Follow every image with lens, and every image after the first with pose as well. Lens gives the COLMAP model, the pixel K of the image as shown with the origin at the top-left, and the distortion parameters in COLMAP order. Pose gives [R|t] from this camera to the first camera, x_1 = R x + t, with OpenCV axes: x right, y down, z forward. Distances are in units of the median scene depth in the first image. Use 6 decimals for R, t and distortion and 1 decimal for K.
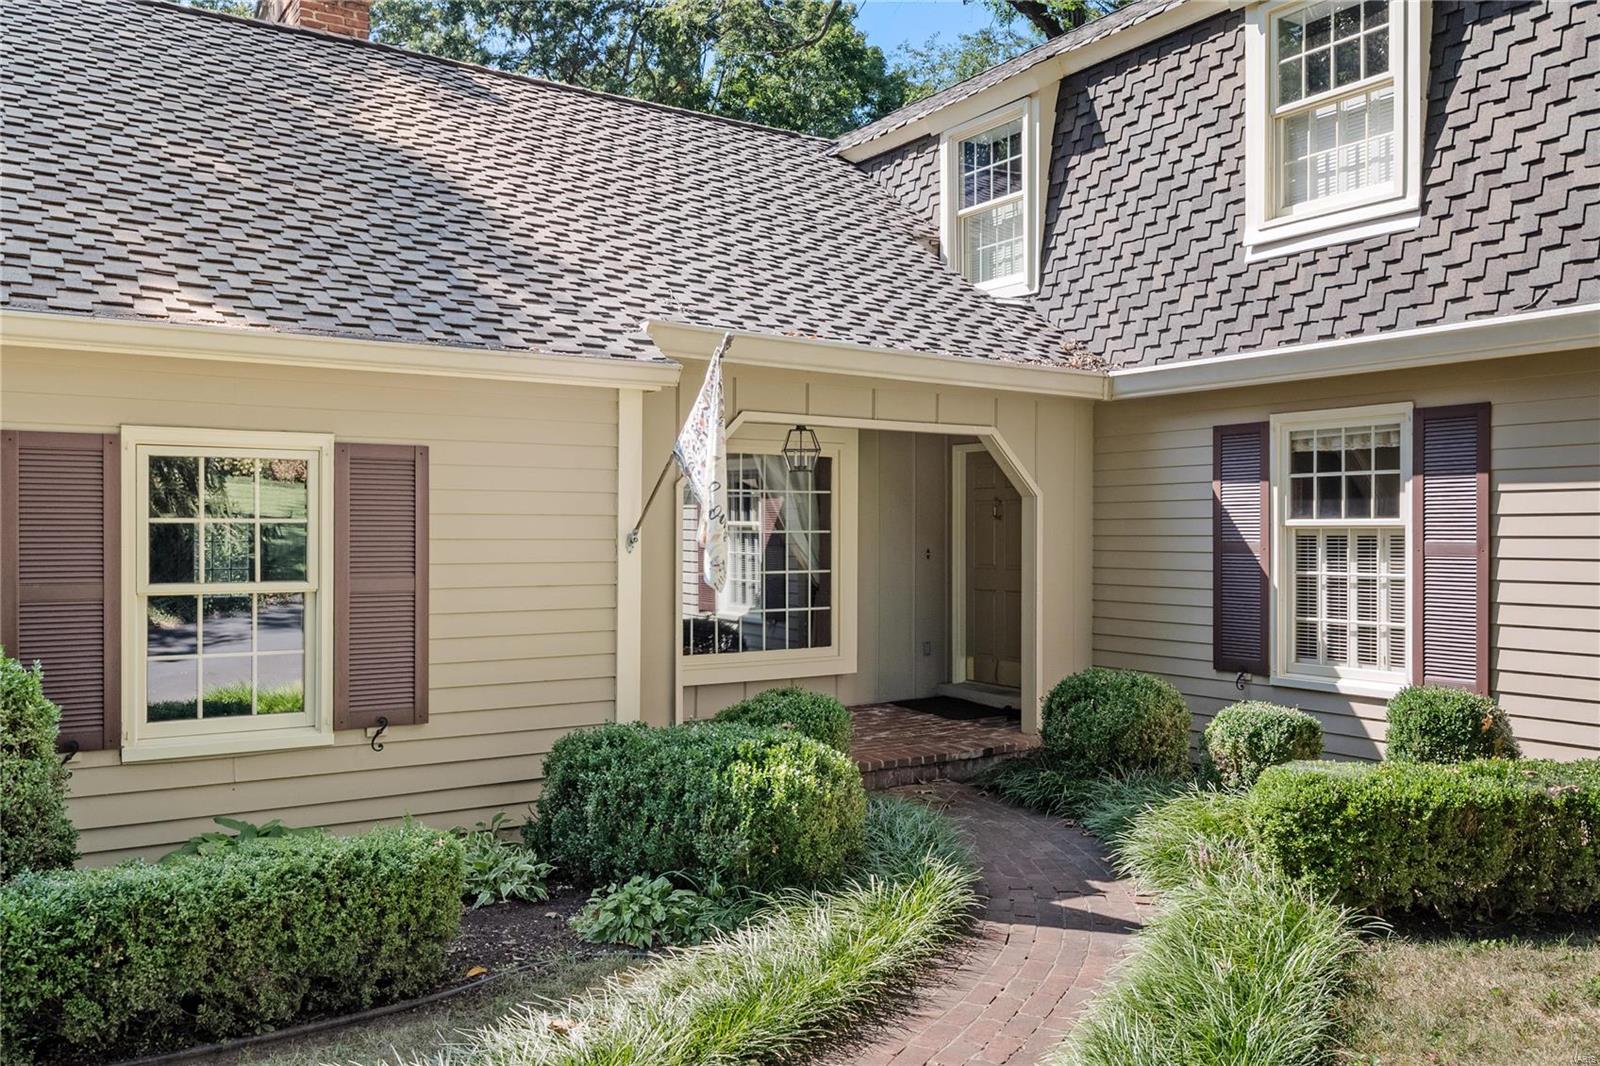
lens RADIAL K [[1248.8, 0, 799.3], [0, 1248.8, 523.4], [0, 0, 1]] dist [0.008413, -0.008382]
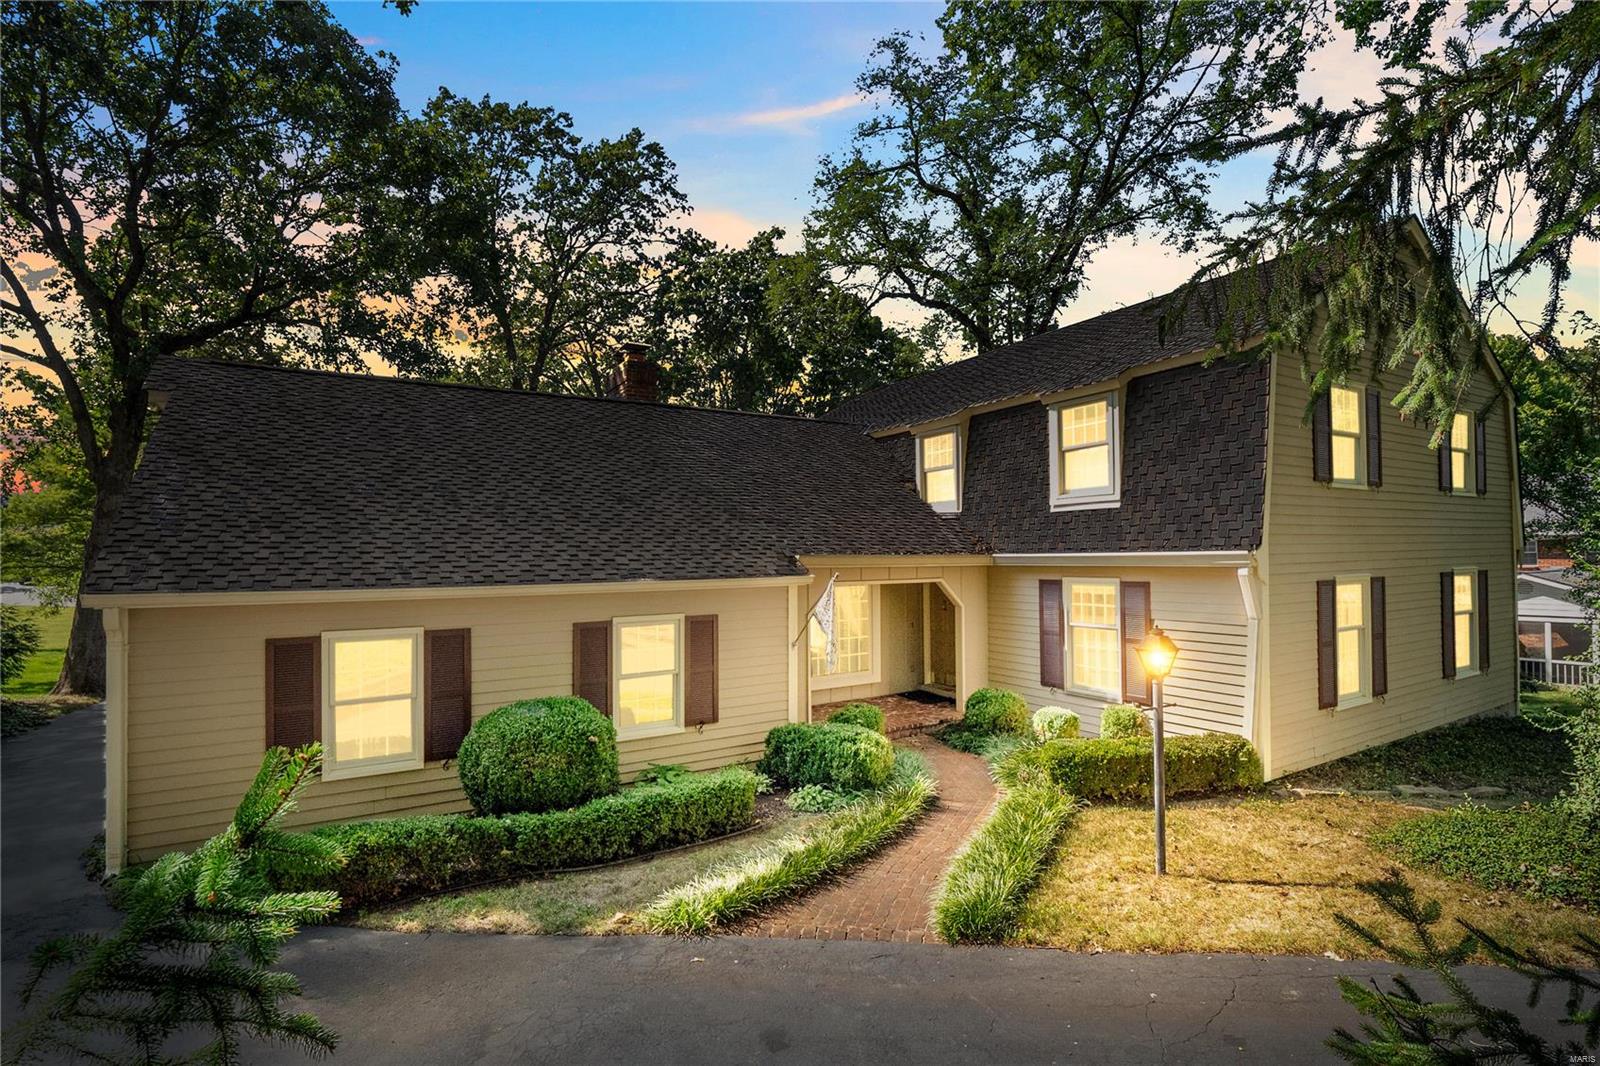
lens RADIAL K [[774.5, 0, 800.3], [0, 774.5, 548.8], [0, 0, 1]] dist [-0.005261, -0.000263]
pose [[0.999419, -0.014047, -0.031062, -0.090719], [0.014542, 0.999770, 0.015763, -0.250245], [0.030834, -0.016206, 0.999393, -0.650767]]
